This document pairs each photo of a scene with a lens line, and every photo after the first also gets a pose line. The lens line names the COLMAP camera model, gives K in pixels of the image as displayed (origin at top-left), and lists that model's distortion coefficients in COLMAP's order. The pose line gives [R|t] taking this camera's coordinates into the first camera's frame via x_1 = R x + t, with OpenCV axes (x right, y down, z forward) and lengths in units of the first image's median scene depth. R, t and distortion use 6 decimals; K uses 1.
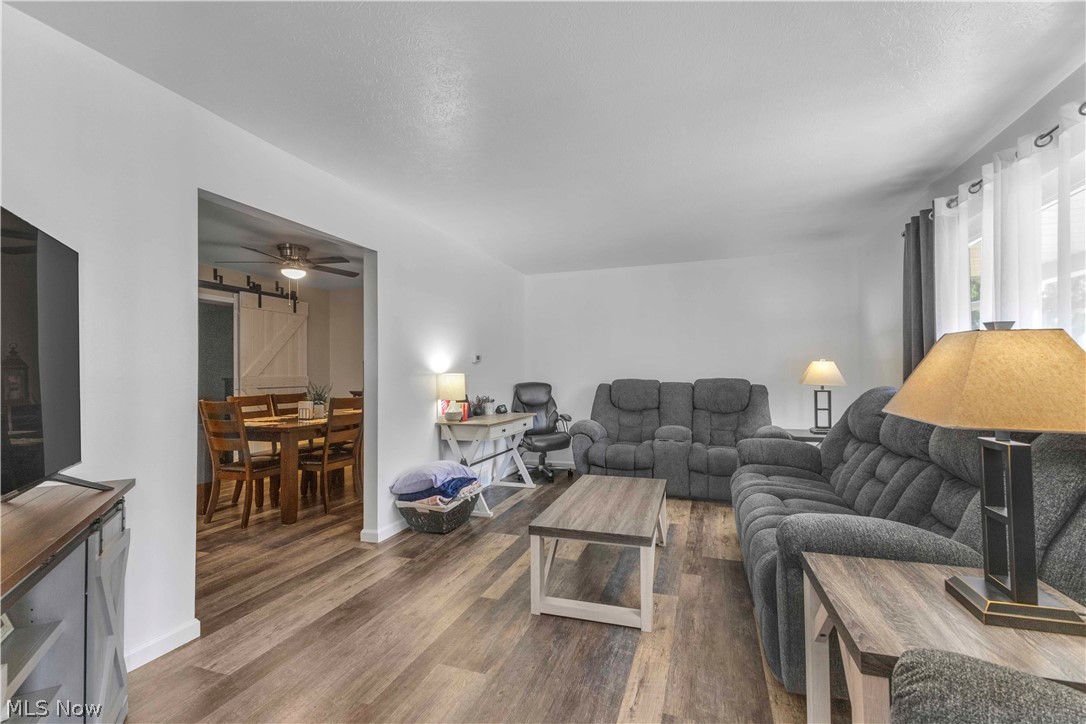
lens RADIAL K [[473.0, 0, 551.1], [0, 473.0, 366.1], [0, 0, 1]] dist [0.020301, 0.000052]
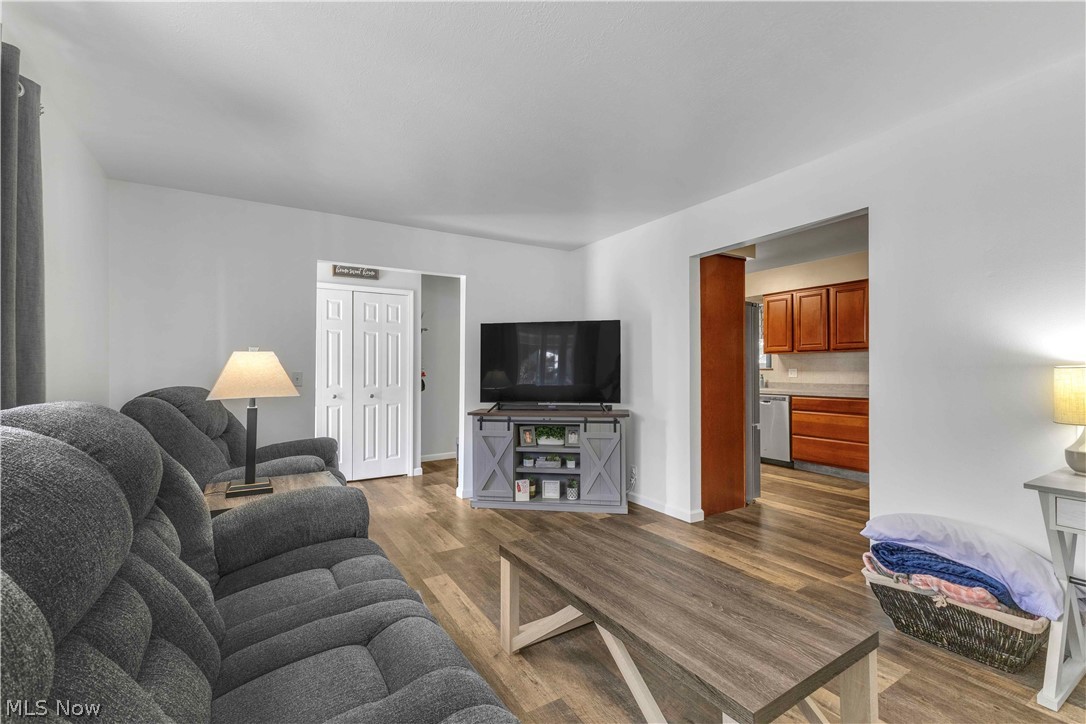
lens RADIAL K [[473.0, 0, 551.1], [0, 473.0, 366.1], [0, 0, 1]] dist [0.020301, 0.000052]
pose [[-0.630287, 0.002624, -0.776358, 0.771777], [0.015735, 0.999832, -0.009395, 0.013732], [0.776203, -0.018138, -0.630222, 1.477249]]
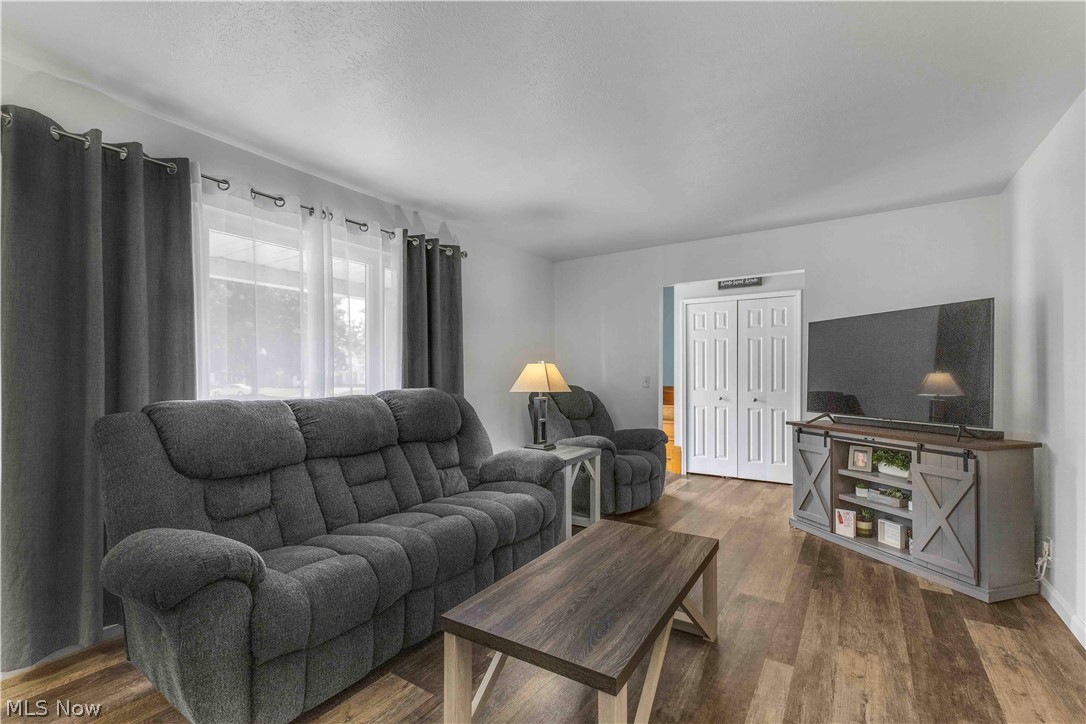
lens RADIAL K [[486.8, 0, 539.2], [0, 486.8, 374.9], [0, 0, 1]] dist [0.003874, 0.000345]
pose [[-0.966398, 0.006009, 0.256979, 0.044003], [0.003340, 0.999936, -0.010822, 0.020630], [-0.257027, -0.009600, -0.966357, 1.916298]]
